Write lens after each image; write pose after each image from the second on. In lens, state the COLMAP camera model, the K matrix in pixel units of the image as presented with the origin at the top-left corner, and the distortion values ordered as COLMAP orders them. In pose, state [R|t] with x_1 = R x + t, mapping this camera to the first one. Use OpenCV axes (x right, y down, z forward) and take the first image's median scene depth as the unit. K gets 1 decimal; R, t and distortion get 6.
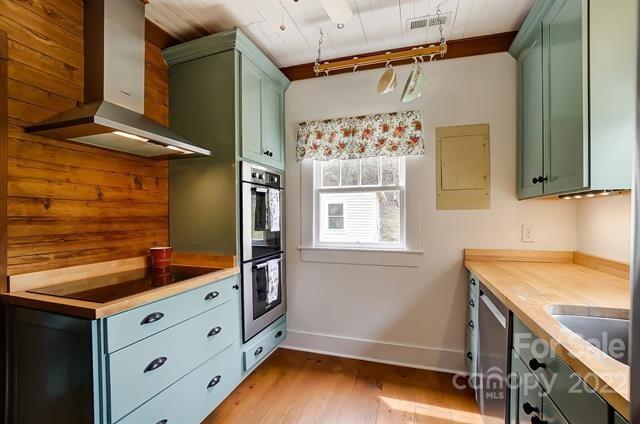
lens RADIAL K [[291.6, 0, 317.7], [0, 291.6, 221.4], [0, 0, 1]] dist [-0.015411, 0.002491]
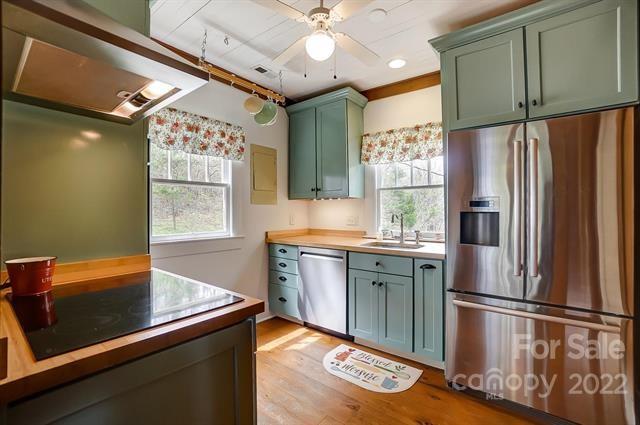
lens RADIAL K [[291.6, 0, 317.8], [0, 291.6, 210.8], [0, 0, 1]] dist [-0.015411, 0.002491]
pose [[0.361744, 0.002579, 0.932274, -0.735295], [0.015265, 0.999846, -0.008690, 0.006928], [-0.932153, 0.017375, 0.361649, 0.221391]]
